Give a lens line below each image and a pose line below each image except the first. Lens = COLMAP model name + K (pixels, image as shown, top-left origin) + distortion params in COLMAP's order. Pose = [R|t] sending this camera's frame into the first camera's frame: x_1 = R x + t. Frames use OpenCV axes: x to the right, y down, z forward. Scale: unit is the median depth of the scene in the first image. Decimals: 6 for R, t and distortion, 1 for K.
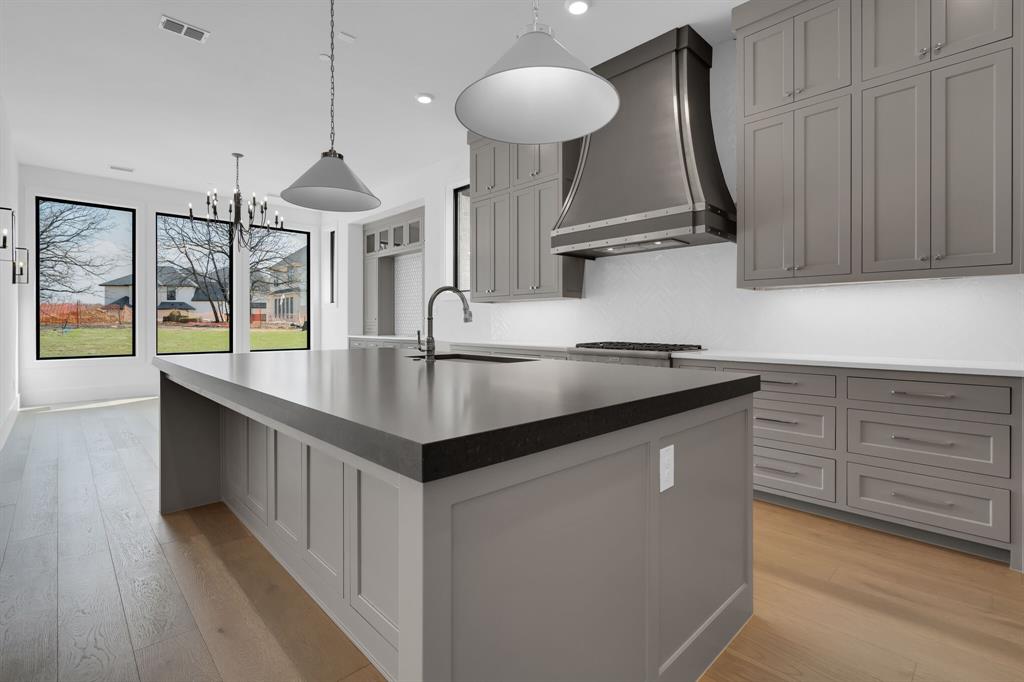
lens RADIAL K [[475.5, 0, 510.4], [0, 475.5, 331.3], [0, 0, 1]] dist [-0.009102, -0.000146]
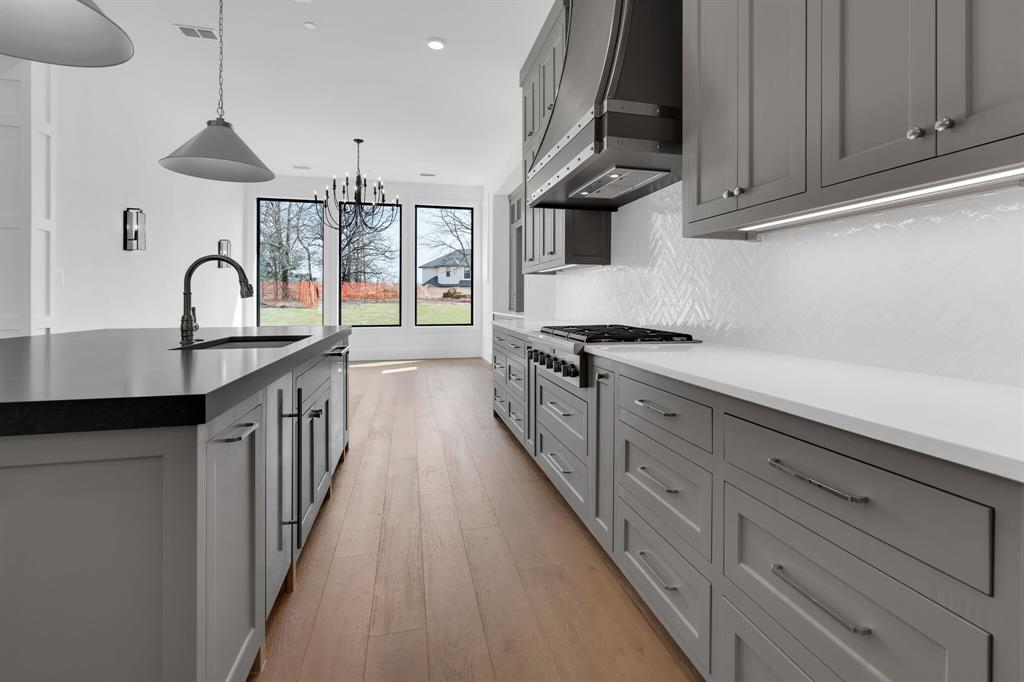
lens RADIAL K [[510.8, 0, 543.3], [0, 510.8, 307.2], [0, 0, 1]] dist [-0.002544, -0.000336]
pose [[0.877007, 0.004765, -0.480453, 0.450206], [-0.004776, 0.999988, 0.001199, -0.004624], [0.480453, 0.001242, 0.877019, 0.266365]]
